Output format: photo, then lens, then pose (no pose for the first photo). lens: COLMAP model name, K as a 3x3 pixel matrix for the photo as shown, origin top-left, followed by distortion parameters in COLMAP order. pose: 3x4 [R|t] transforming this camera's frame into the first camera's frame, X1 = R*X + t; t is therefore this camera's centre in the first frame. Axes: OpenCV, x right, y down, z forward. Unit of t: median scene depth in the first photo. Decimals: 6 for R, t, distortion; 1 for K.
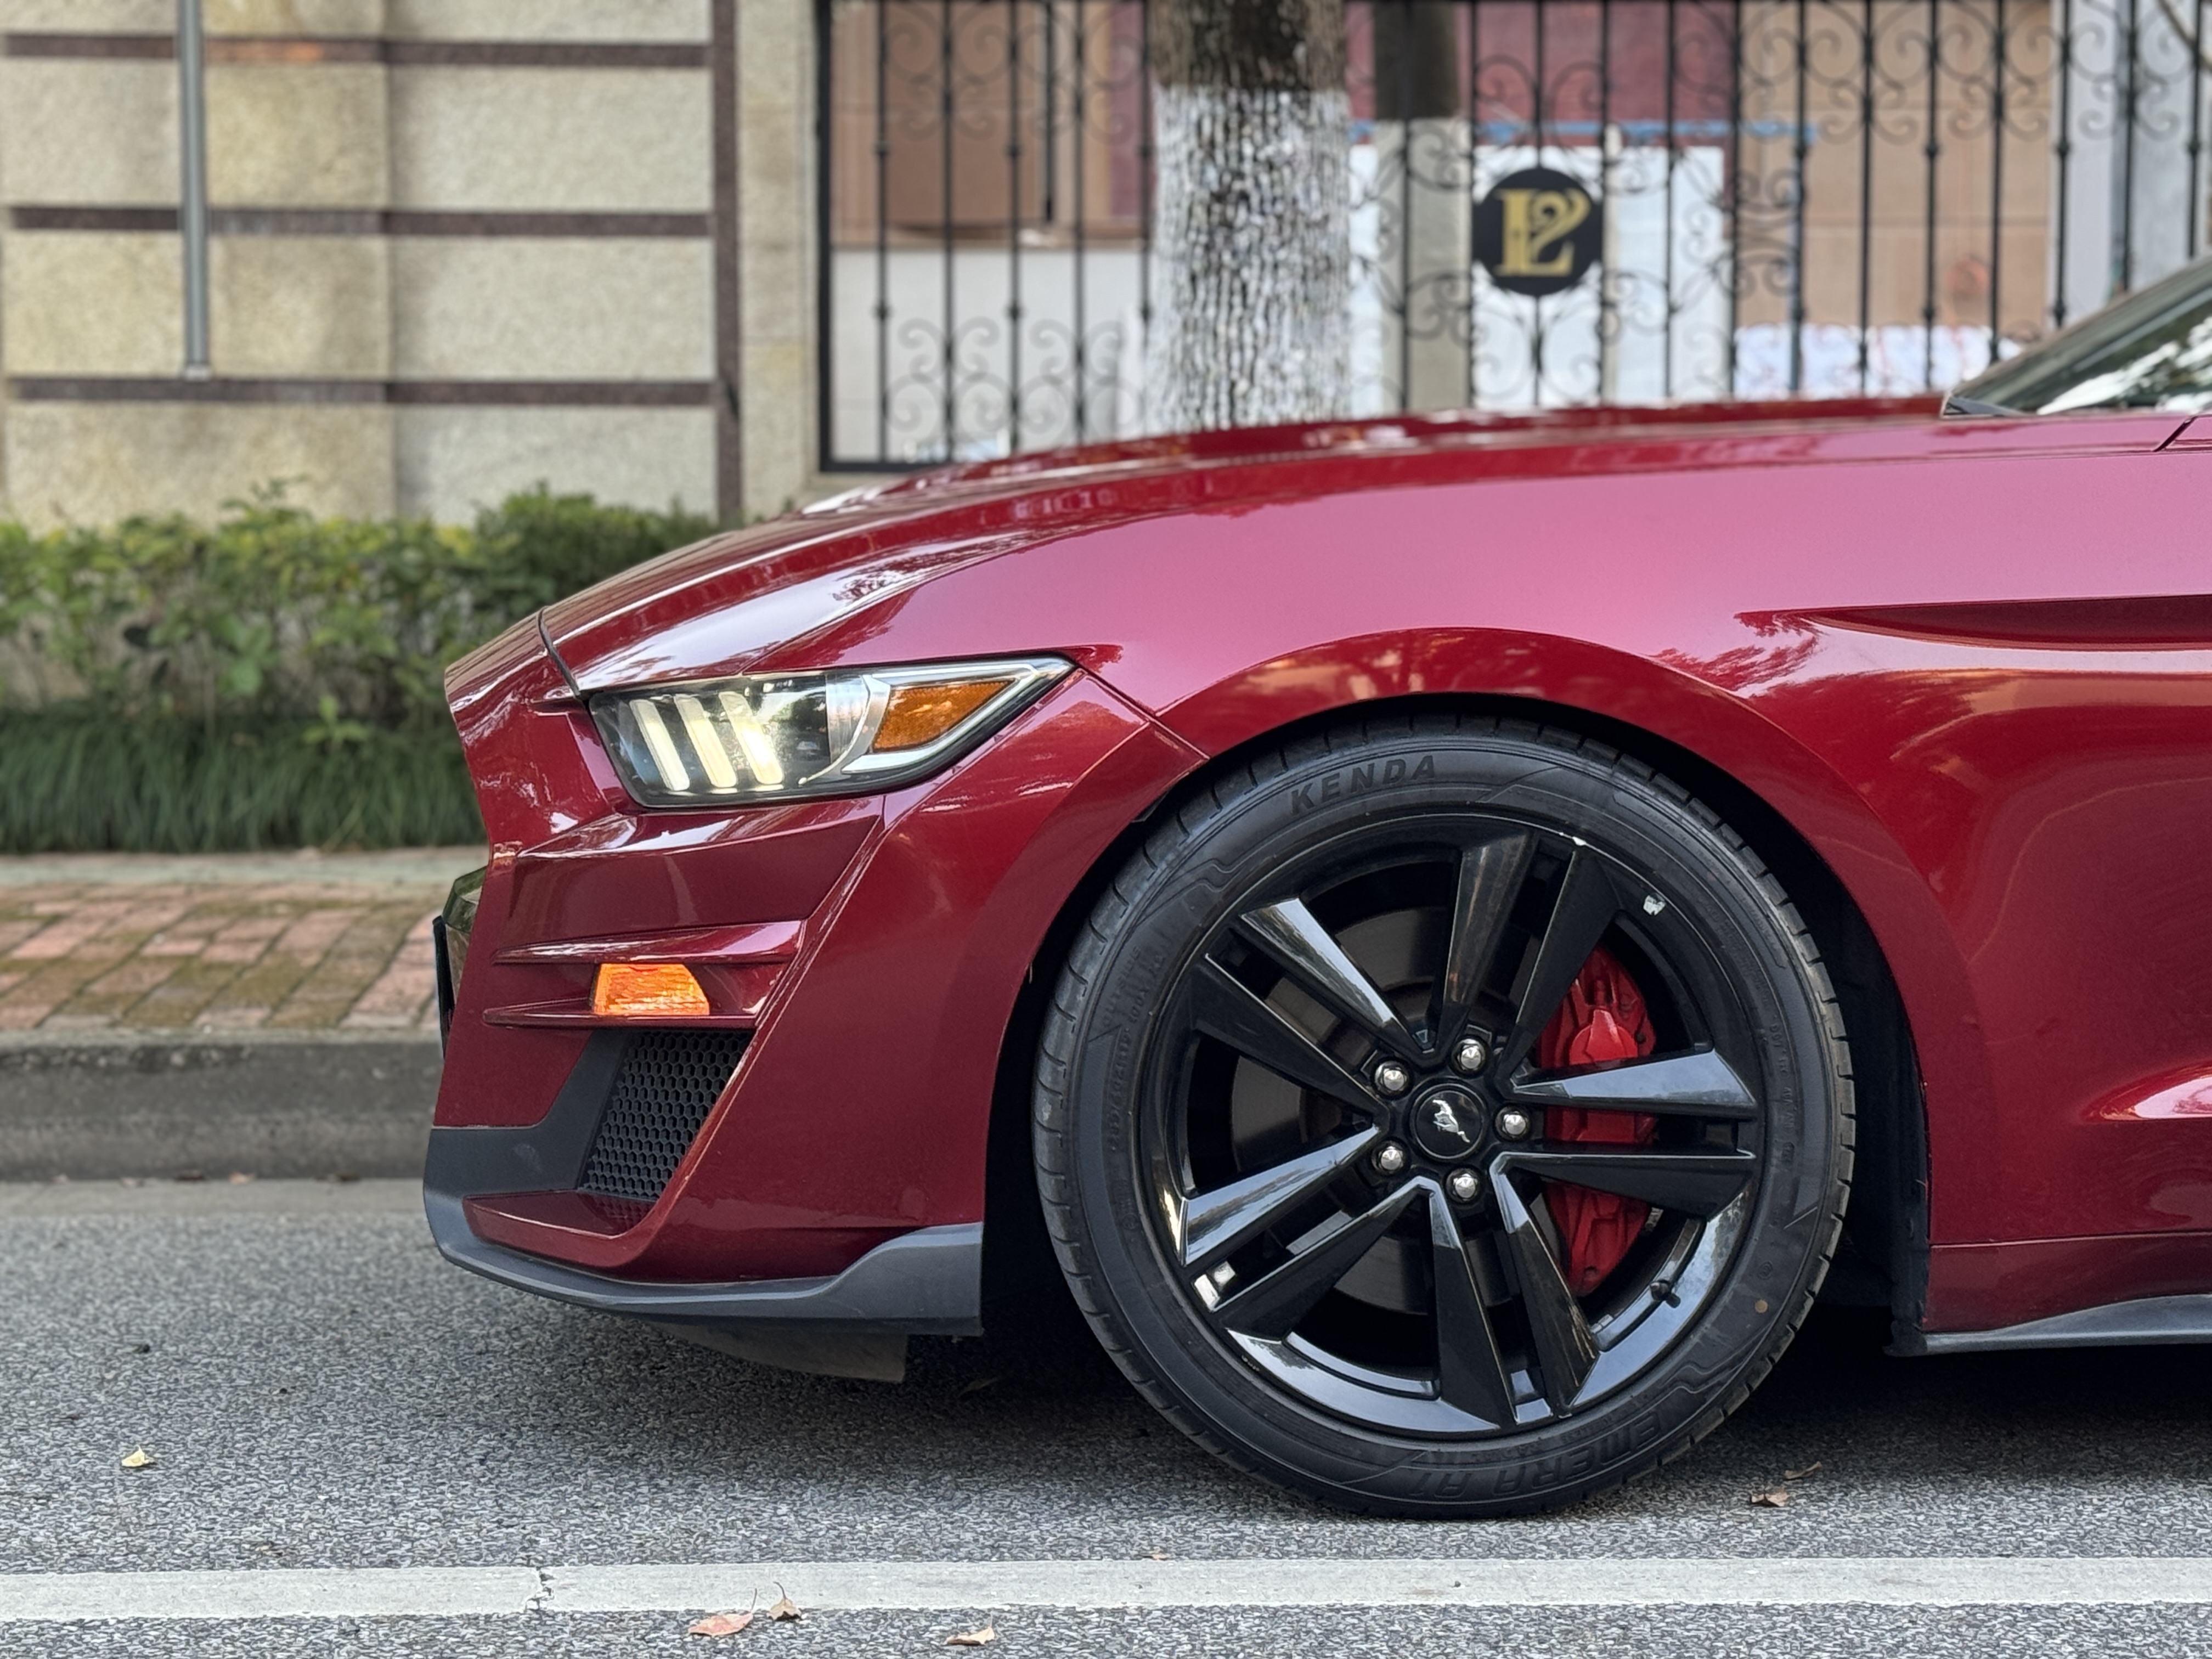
lens RADIAL K [[4345.3, 0, 1106.0], [0, 4345.3, 829.5], [0, 0, 1]] dist [0.131804, -0.073175]
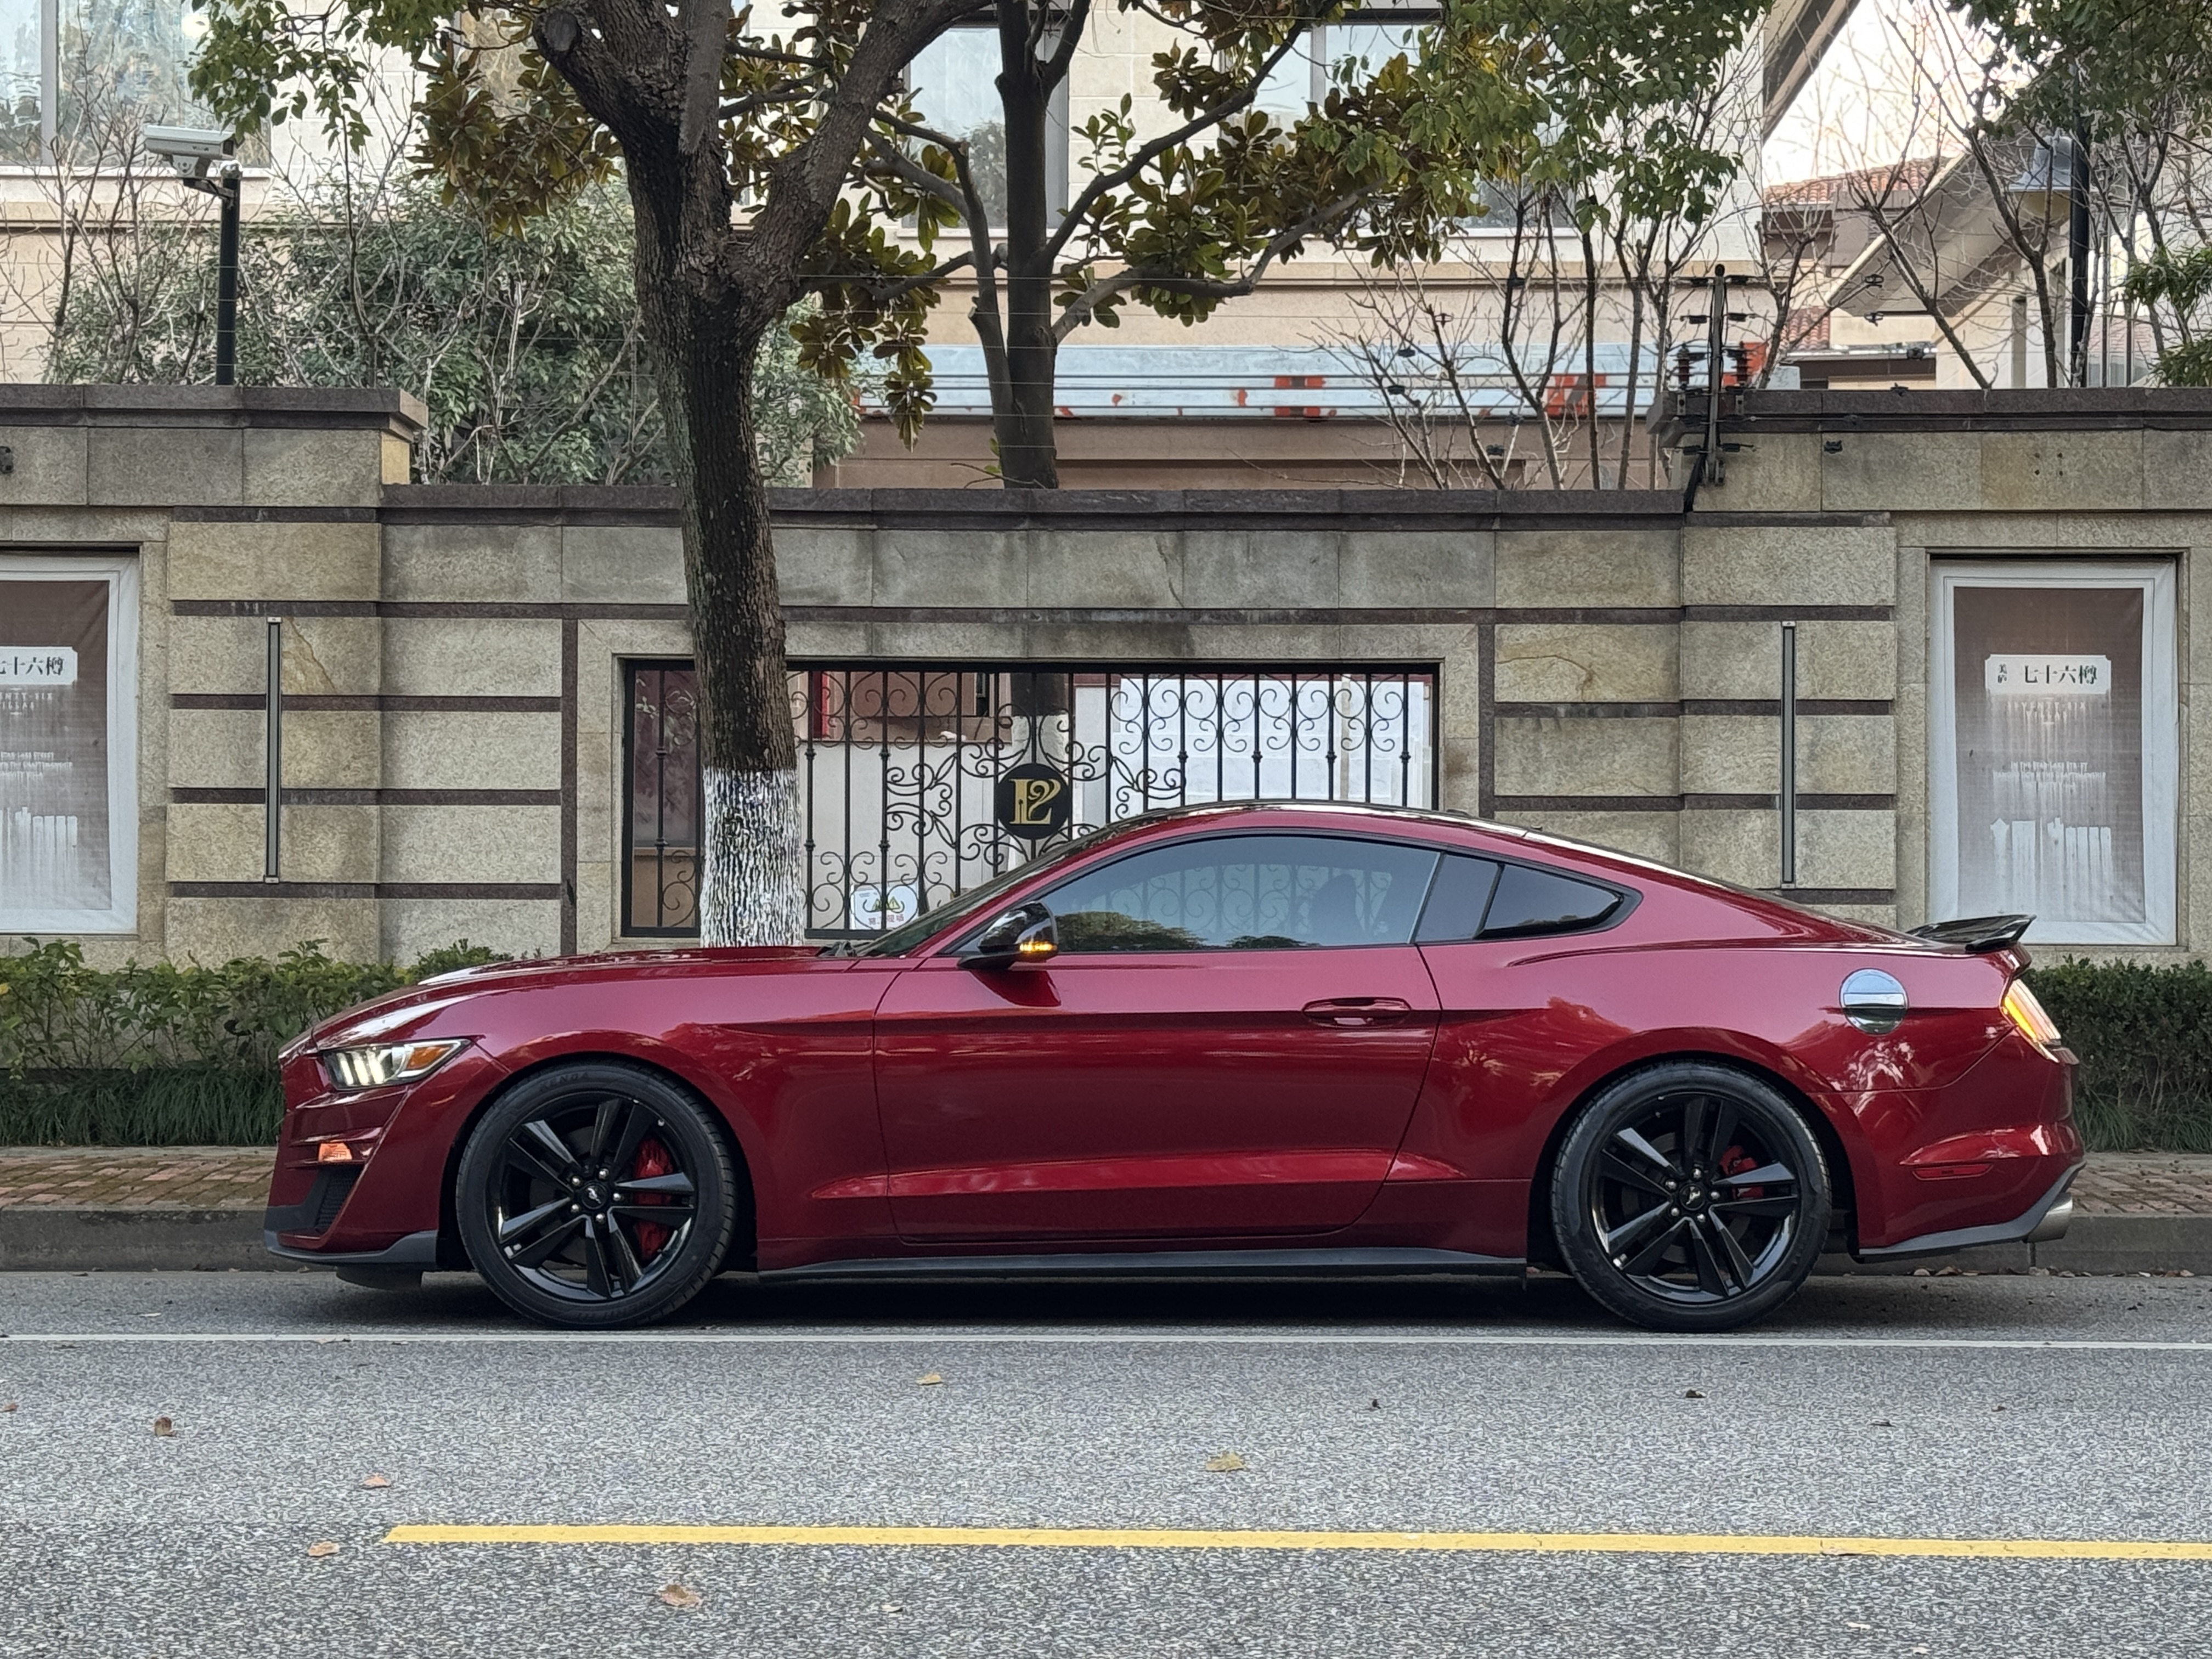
lens RADIAL K [[4345.3, 0, 1106.0], [0, 4345.3, 829.5], [0, 0, 1]] dist [0.131804, -0.073175]
pose [[0.998667, 0.005036, -0.051360, 0.228252], [-0.009592, 0.995998, -0.088860, 0.031086], [0.050707, 0.089234, 0.994719, -0.773484]]
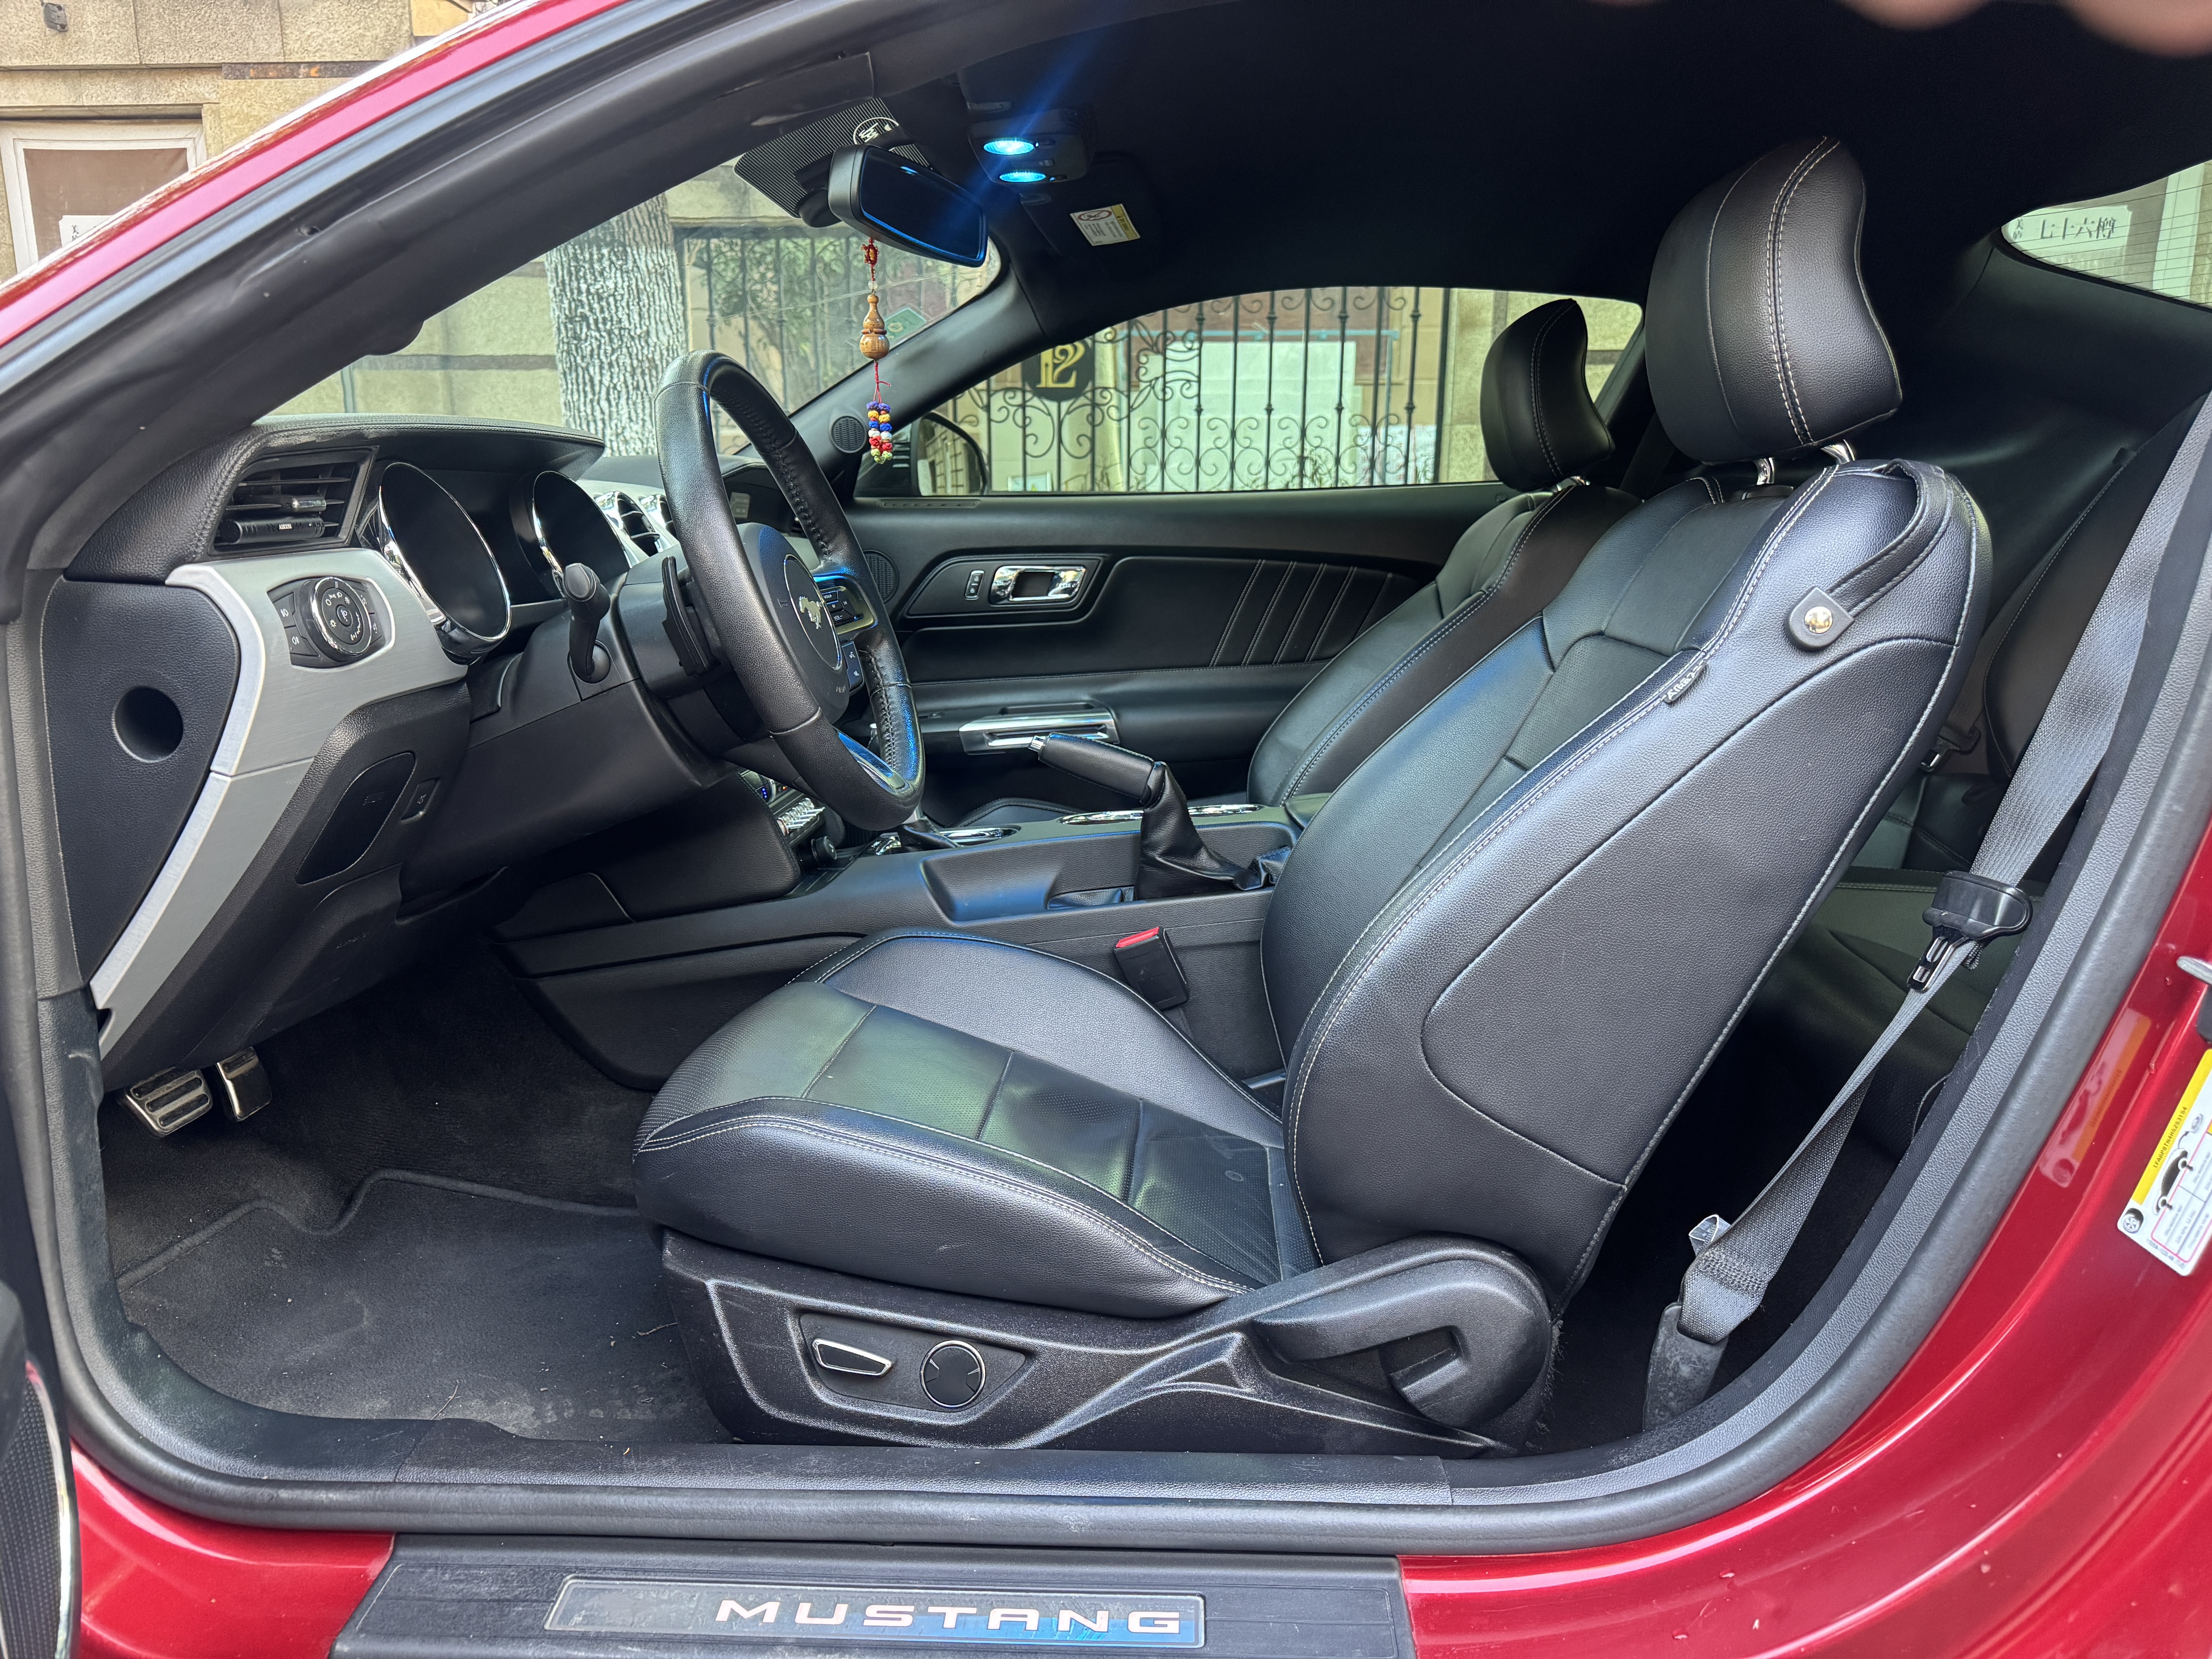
lens RADIAL K [[1551.0, 0, 1080.6], [0, 1551.0, 912.4], [0, 0, 1]] dist [0.001349, 0.000787]
pose [[0.993132, 0.033259, -0.112173, 0.199464], [-0.012019, 0.982675, 0.184948, -0.030728], [0.116381, -0.182329, 0.976326, 0.323906]]
